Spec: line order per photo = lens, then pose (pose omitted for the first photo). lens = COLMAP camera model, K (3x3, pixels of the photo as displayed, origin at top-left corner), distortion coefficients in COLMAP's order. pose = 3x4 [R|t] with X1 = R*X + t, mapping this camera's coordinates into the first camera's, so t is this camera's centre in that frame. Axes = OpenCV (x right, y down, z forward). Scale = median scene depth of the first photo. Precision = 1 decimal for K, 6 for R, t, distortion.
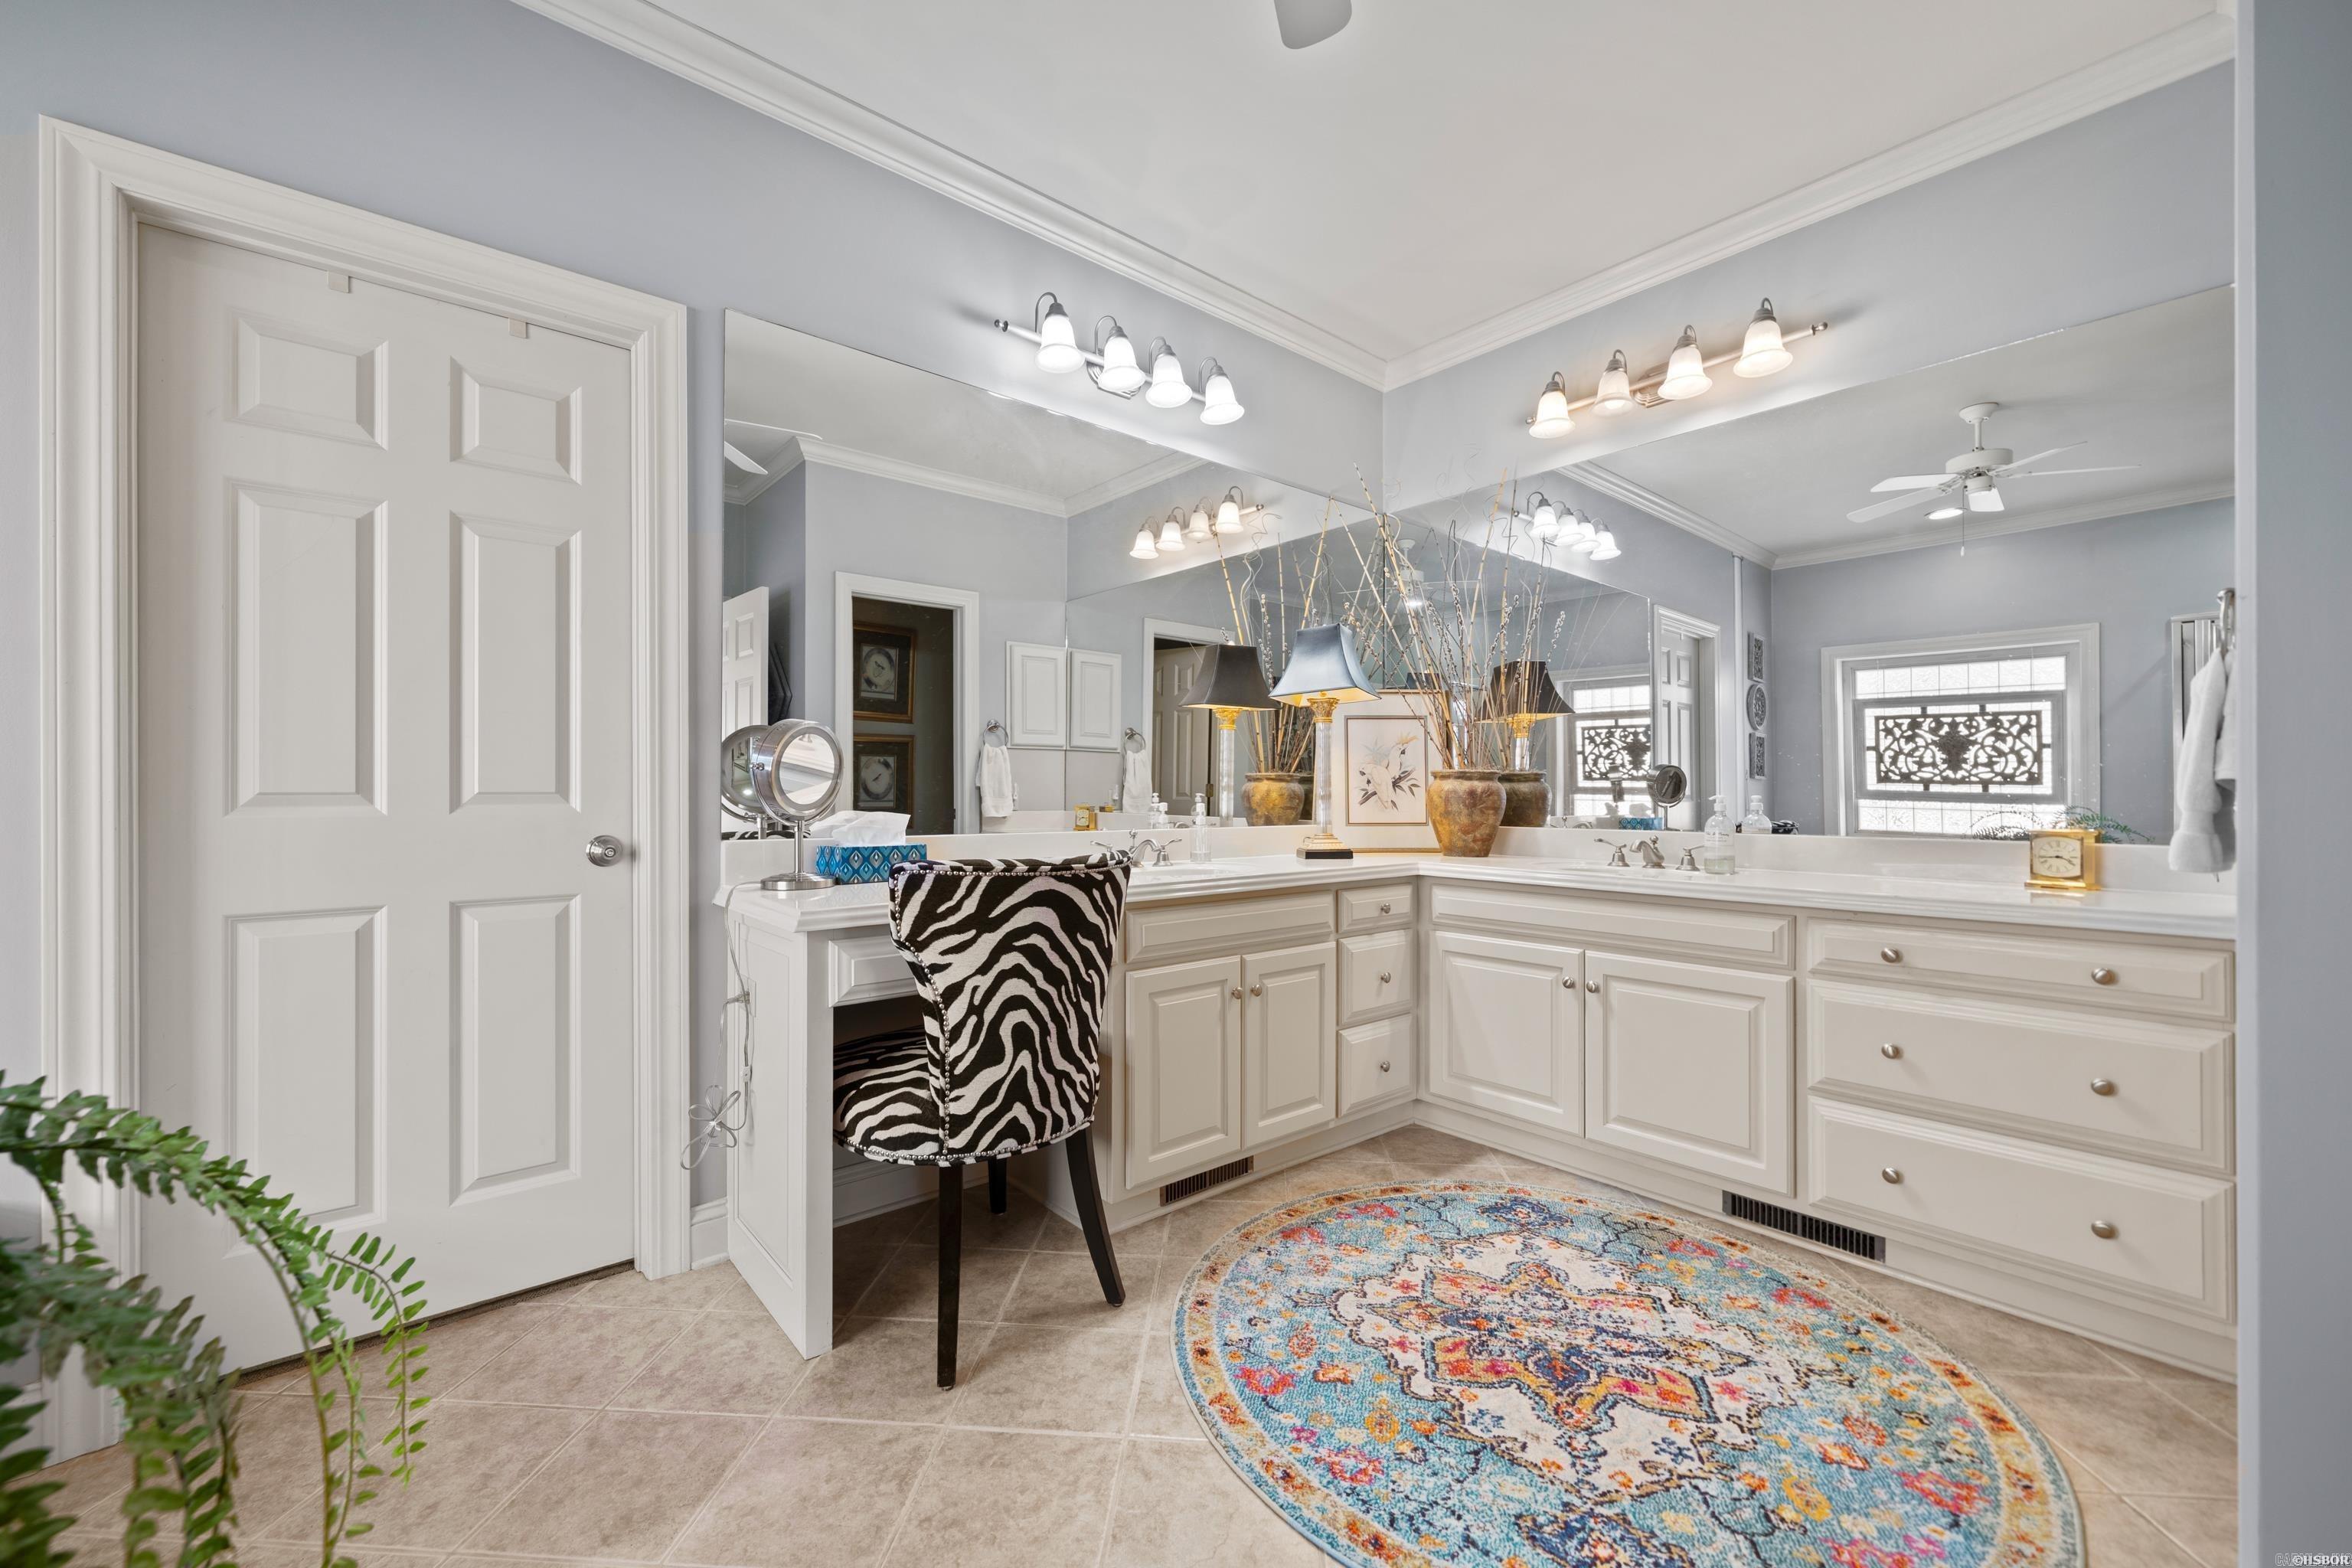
lens RADIAL K [[948.9, 0, 1176.0], [0, 948.9, 784.0], [0, 0, 1]] dist [0.001512, 0.000034]
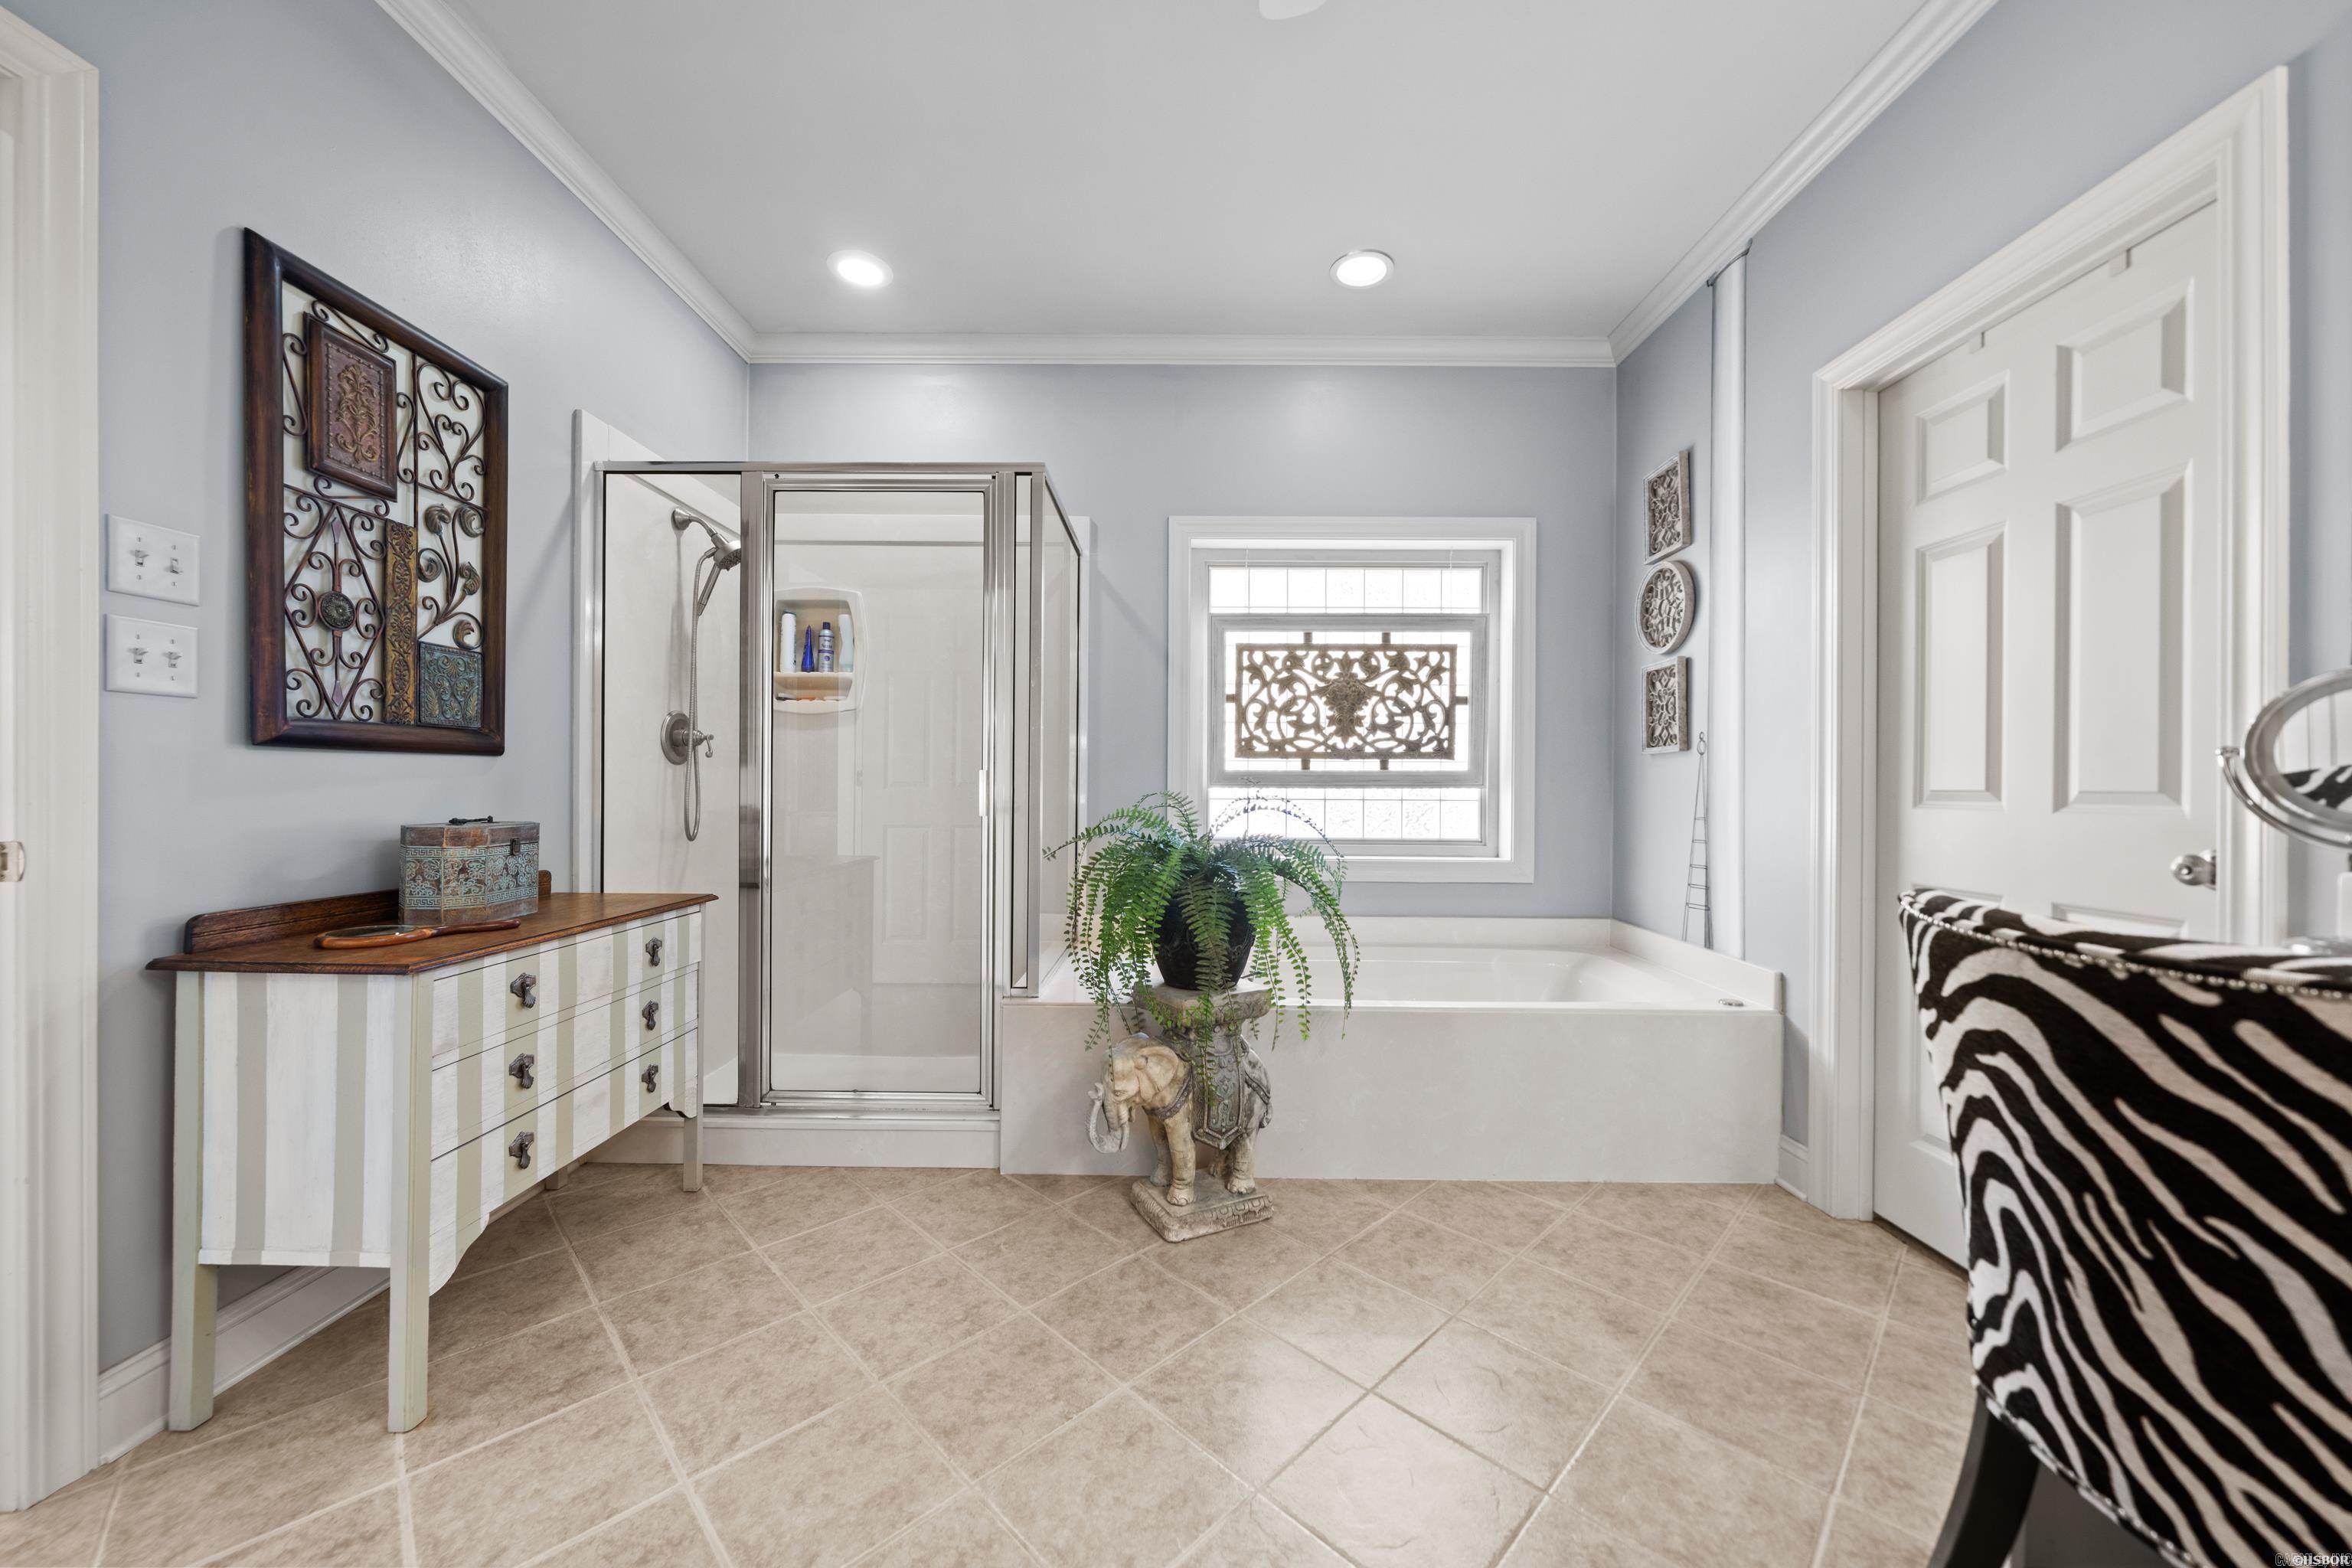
lens RADIAL K [[878.0, 0, 1180.2], [0, 878.0, 766.4], [0, 0, 1]] dist [-0.000132, -0.000075]
pose [[-0.669222, -0.019916, -0.742795, 0.530900], [0.000663, 0.999624, -0.027399, 0.007973], [0.743062, -0.018829, -0.668958, 0.974214]]
